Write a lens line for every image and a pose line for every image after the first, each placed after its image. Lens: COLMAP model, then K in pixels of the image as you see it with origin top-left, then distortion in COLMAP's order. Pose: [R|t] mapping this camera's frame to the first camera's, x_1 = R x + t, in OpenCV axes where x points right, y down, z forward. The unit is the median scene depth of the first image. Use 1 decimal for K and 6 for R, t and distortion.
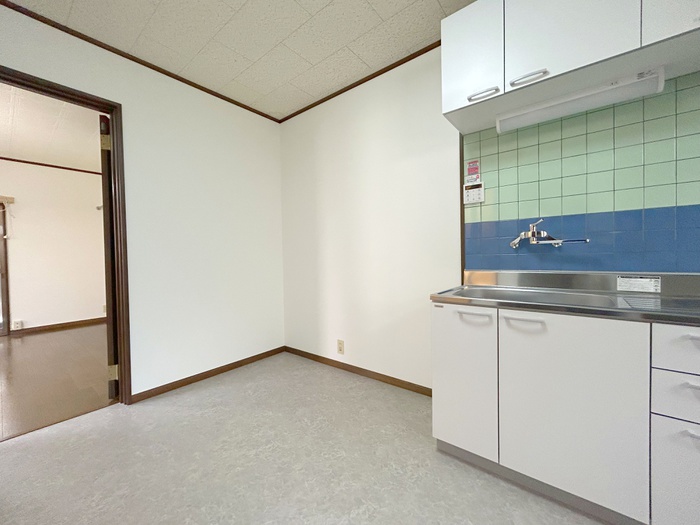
lens RADIAL K [[281.5, 0, 350.0], [0, 281.5, 262.5], [0, 0, 1]] dist [-0.000288, 0.000162]
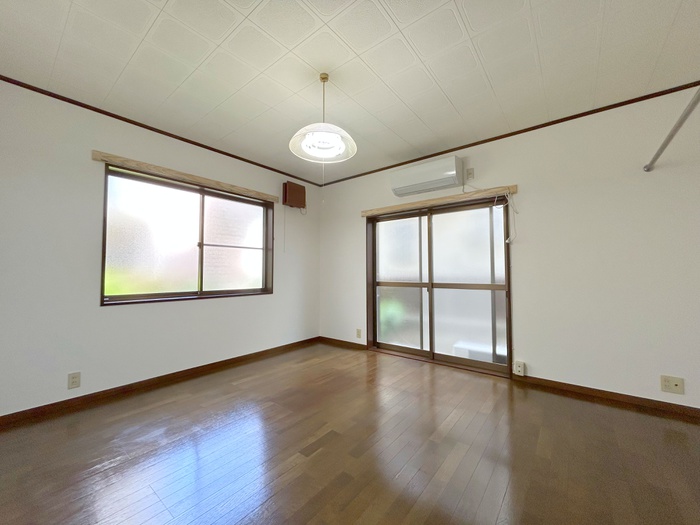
lens RADIAL K [[286.7, 0, 350.0], [0, 286.7, 262.5], [0, 0, 1]] dist [0.000394, 0.000092]
pose [[0.004807, -0.022474, -0.999736, -1.157811], [-0.016900, 0.999603, -0.022552, -0.028243], [0.999846, 0.017004, 0.004426, 1.402705]]
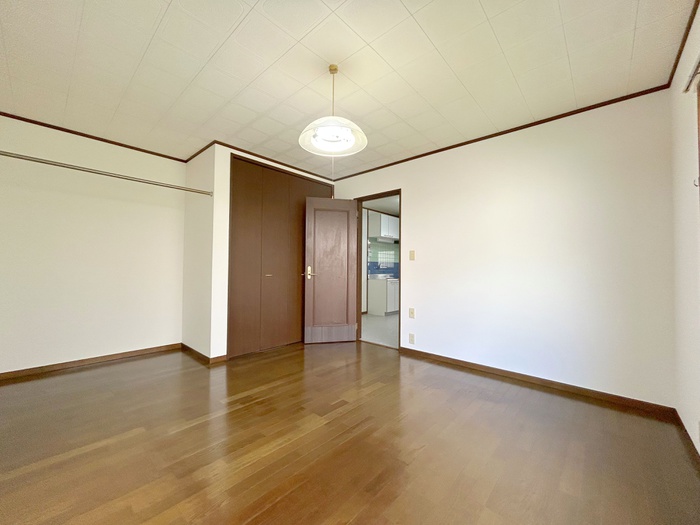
lens RADIAL K [[282.9, 0, 350.0], [0, 282.9, 262.5], [0, 0, 1]] dist [0.000672, 0.000338]
pose [[0.055561, 0.034968, 0.997843, -3.587162], [0.008957, 0.999329, -0.035519, 0.015208], [-0.998415, 0.010911, 0.055211, 1.146978]]
